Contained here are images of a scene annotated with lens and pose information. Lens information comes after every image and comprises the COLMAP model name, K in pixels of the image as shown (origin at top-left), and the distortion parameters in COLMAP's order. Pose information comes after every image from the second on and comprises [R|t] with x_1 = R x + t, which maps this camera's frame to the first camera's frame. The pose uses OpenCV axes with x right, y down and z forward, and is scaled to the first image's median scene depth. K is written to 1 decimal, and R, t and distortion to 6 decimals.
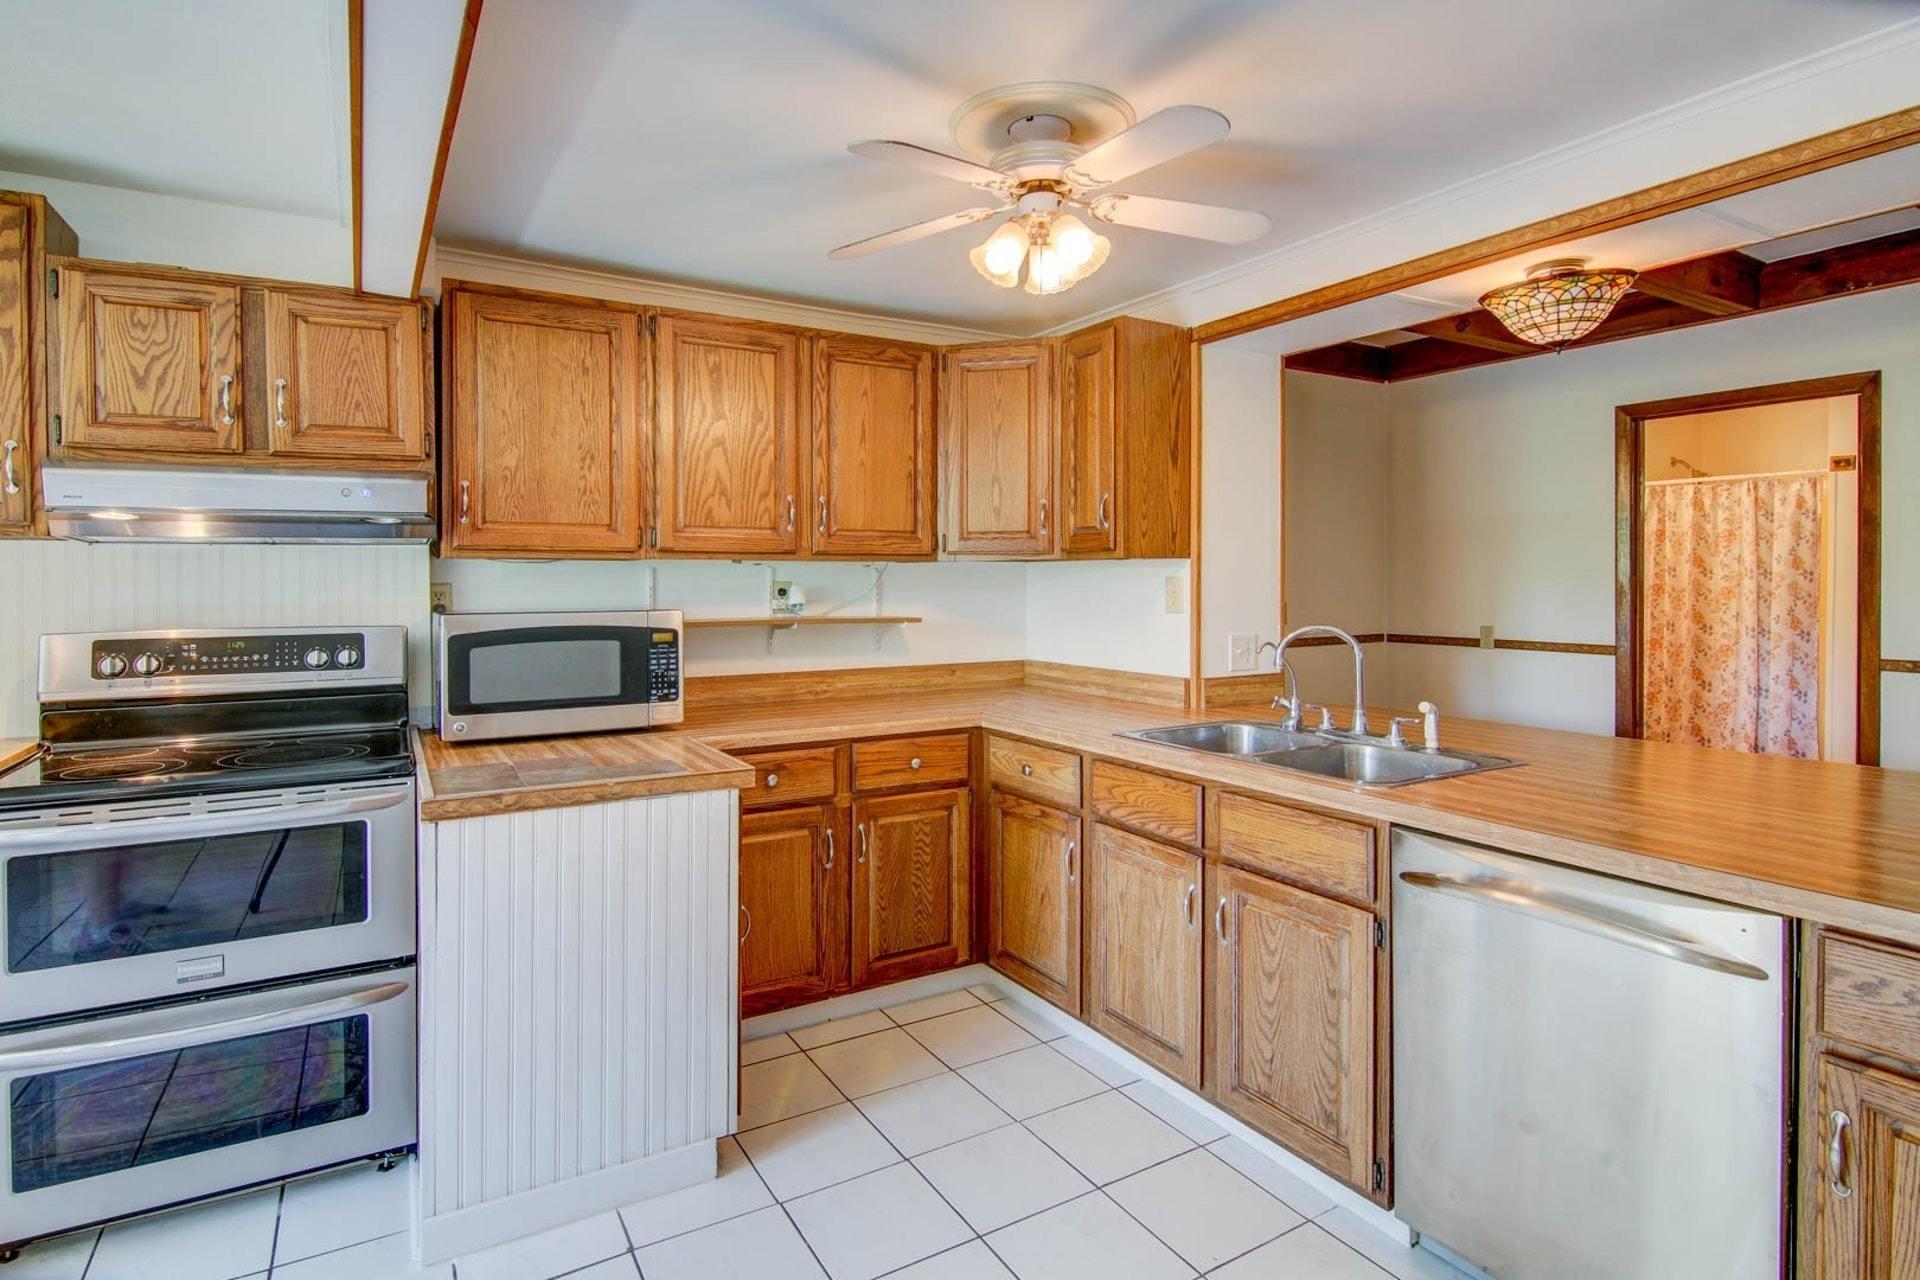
lens RADIAL K [[958.2, 0, 927.0], [0, 958.2, 600.4], [0, 0, 1]] dist [-0.013817, -0.005739]
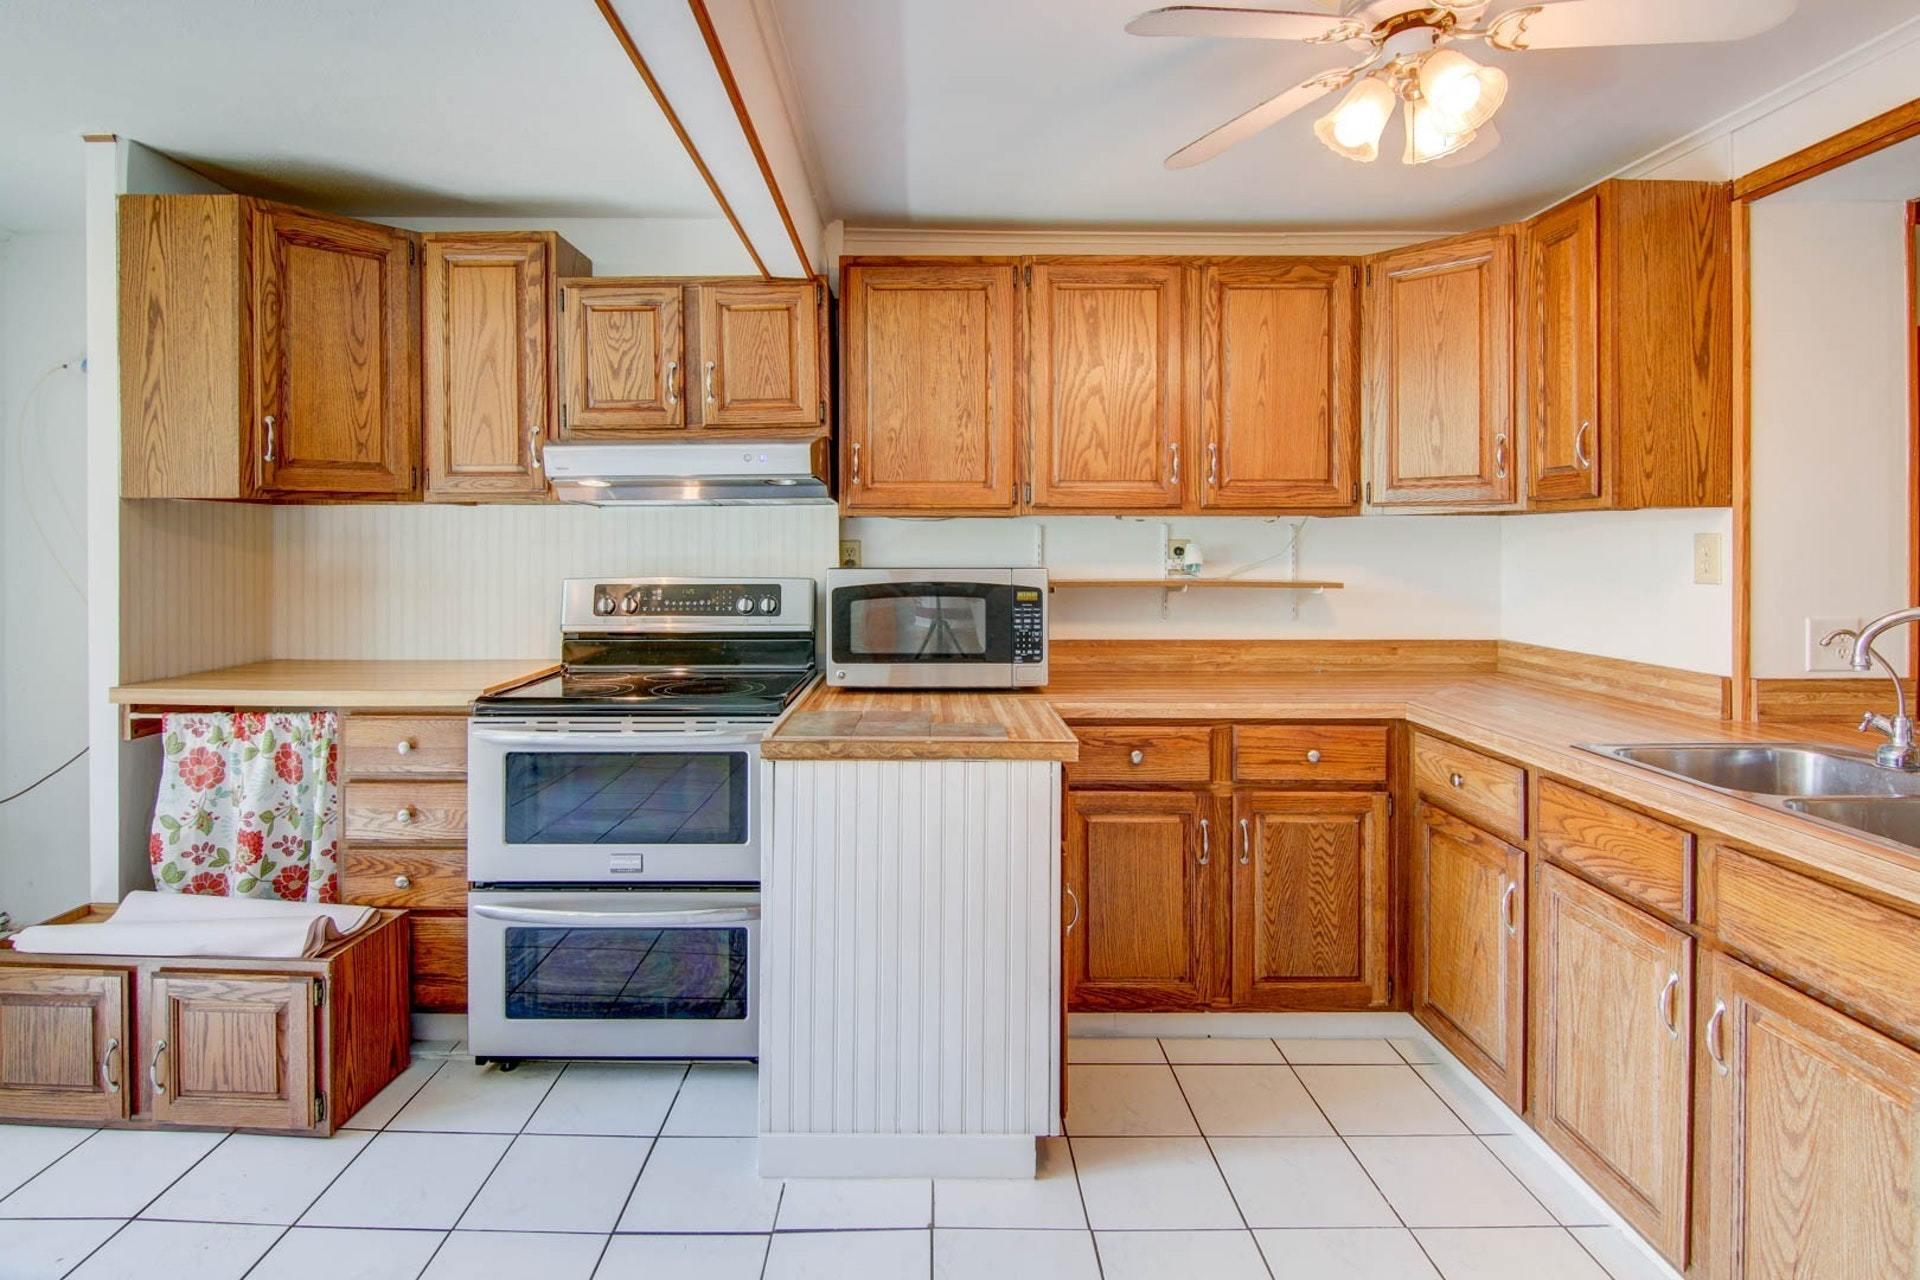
lens RADIAL K [[958.2, 0, 1026.1], [0, 958.2, 555.4], [0, 0, 1]] dist [-0.013817, -0.005739]
pose [[0.868502, 0.007943, -0.495621, 0.217055], [-0.013911, 0.999868, -0.008352, 0.006269], [0.495490, 0.014149, 0.868499, 0.173373]]
